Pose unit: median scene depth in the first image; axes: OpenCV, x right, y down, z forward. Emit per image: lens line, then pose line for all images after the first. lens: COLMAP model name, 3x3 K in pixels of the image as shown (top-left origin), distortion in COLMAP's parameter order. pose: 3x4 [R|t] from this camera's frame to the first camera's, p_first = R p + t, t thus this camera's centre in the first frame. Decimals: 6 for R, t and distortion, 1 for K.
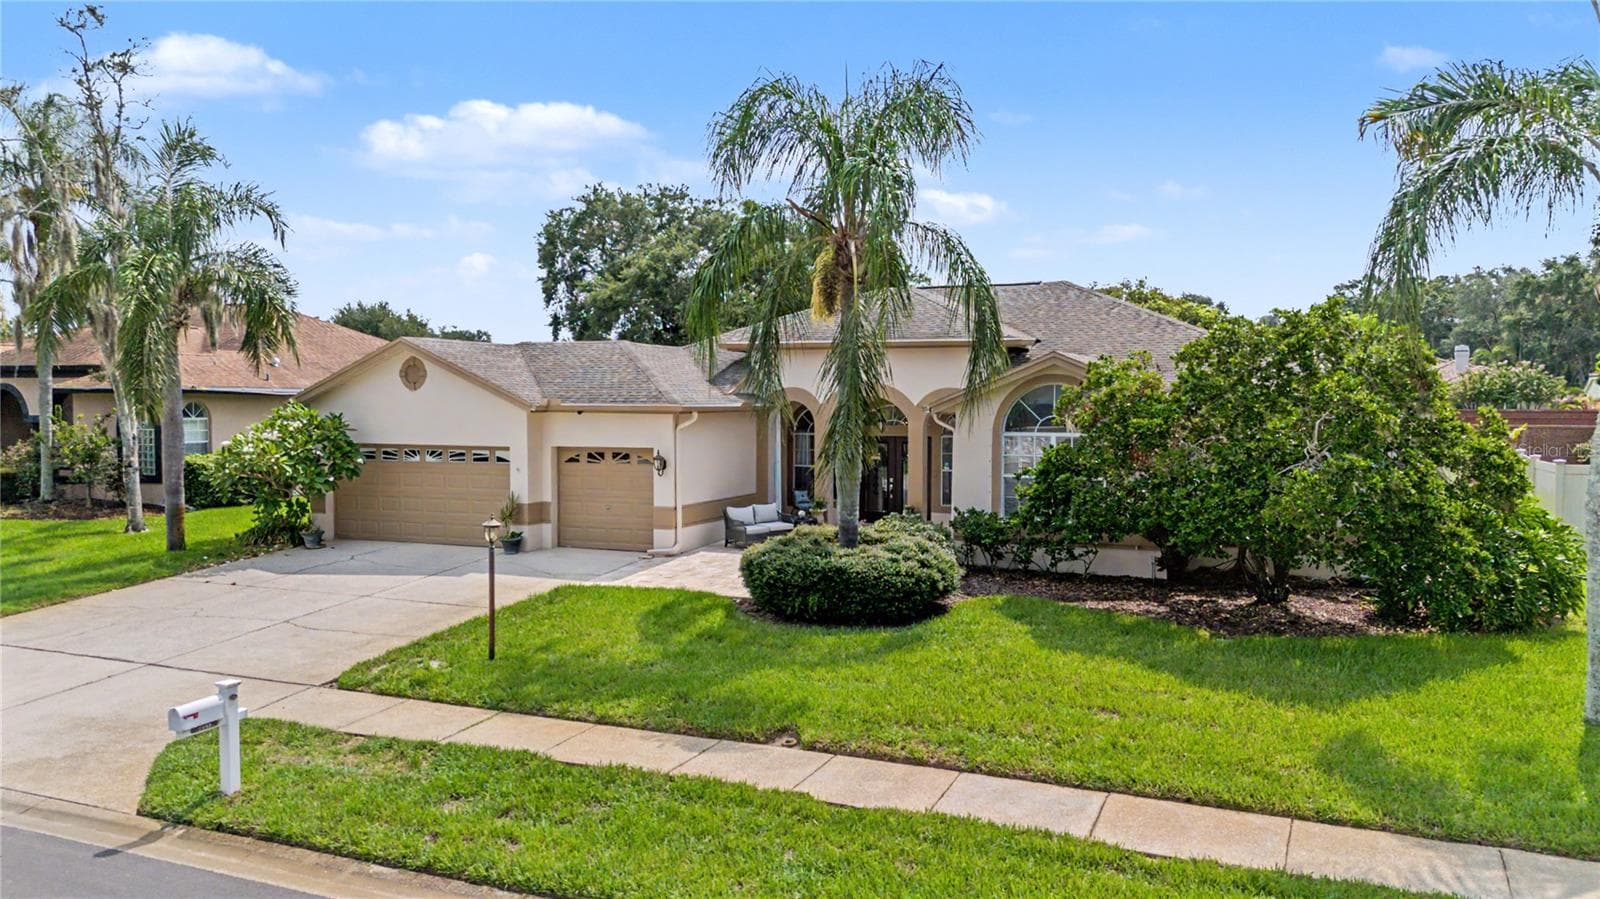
lens RADIAL K [[1179.4, 0, 800.0], [0, 1179.4, 449.5], [0, 0, 1]] dist [0.088995, -0.106003]
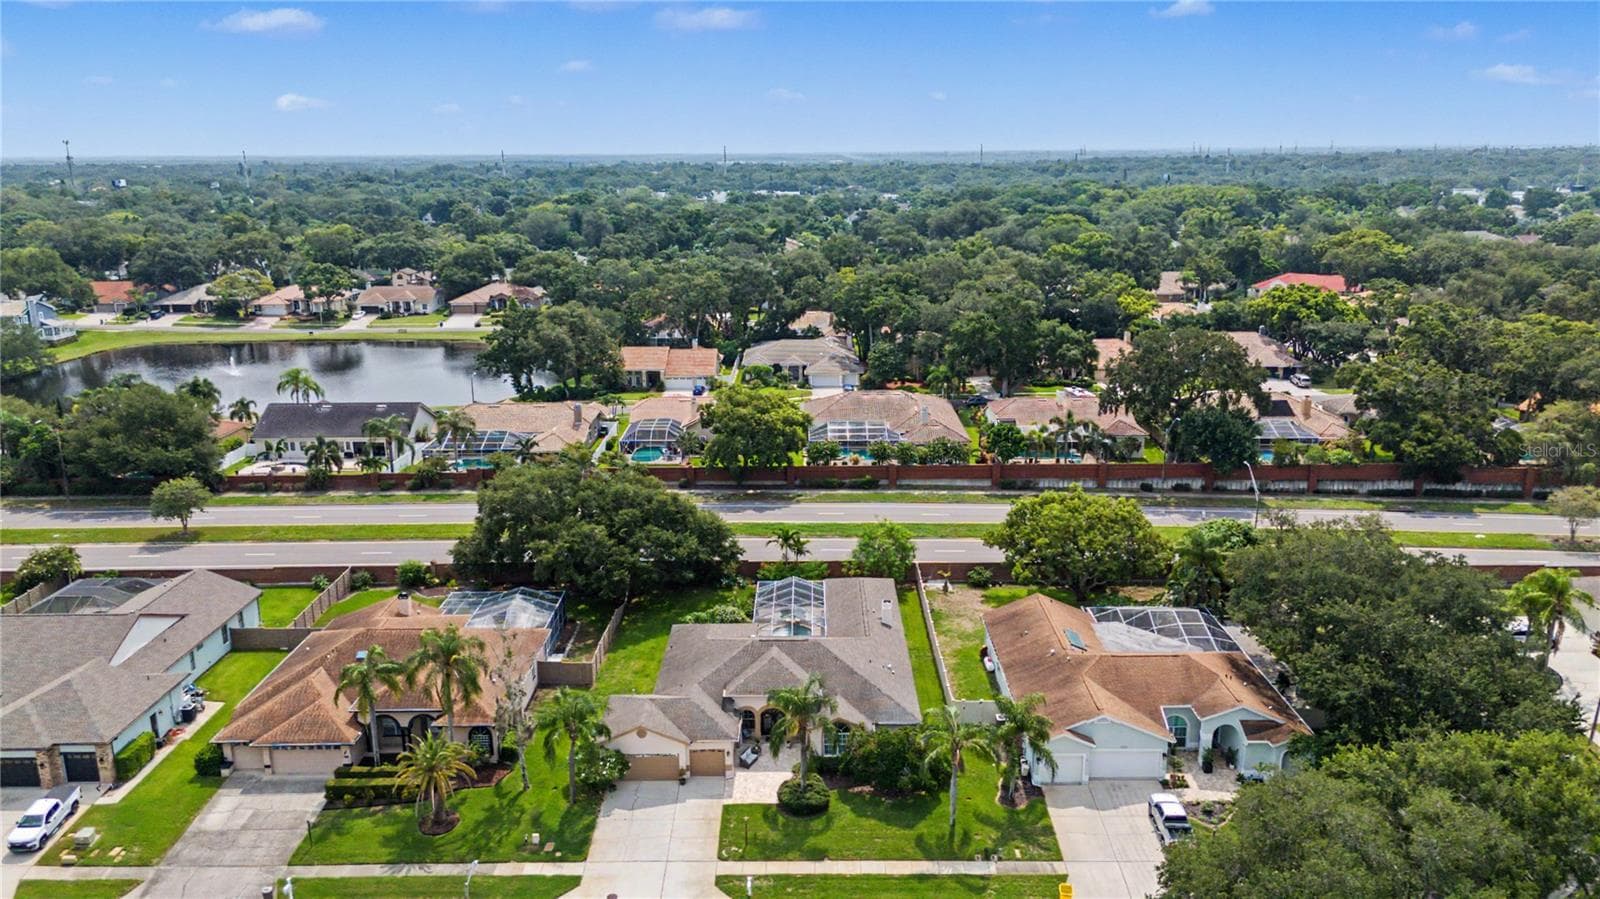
lens RADIAL K [[1179.4, 0, 800.0], [0, 1179.4, 449.5], [0, 0, 1]] dist [0.088995, -0.106003]
pose [[0.918925, -0.110058, 0.378766, -1.139760], [0.031081, 0.977501, 0.208628, -1.571816], [-0.393205, -0.179941, 0.901671, -2.040522]]
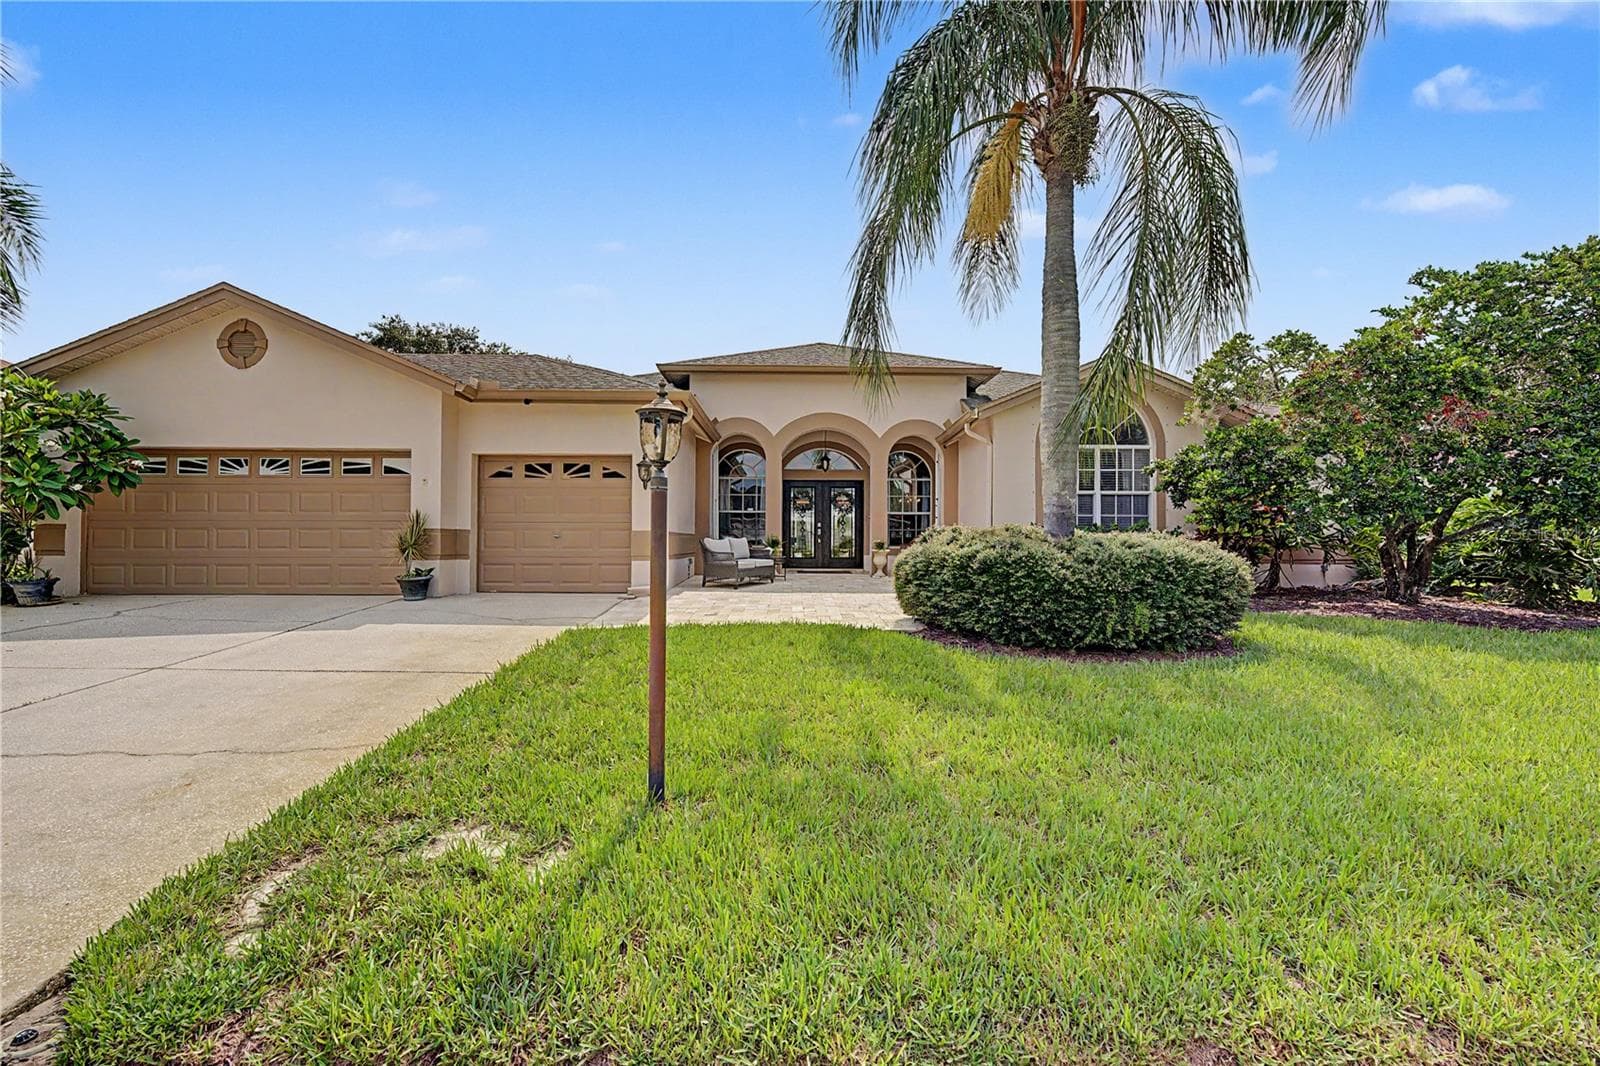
lens RADIAL K [[702.0, 0, 795.5], [0, 702.0, 522.5], [0, 0, 1]] dist [0.000491, 0.000189]
pose [[0.913583, 0.015333, 0.406364, -0.214024], [0.014091, 0.997495, -0.069318, 0.076576], [-0.406409, 0.069054, 0.911078, 0.552283]]
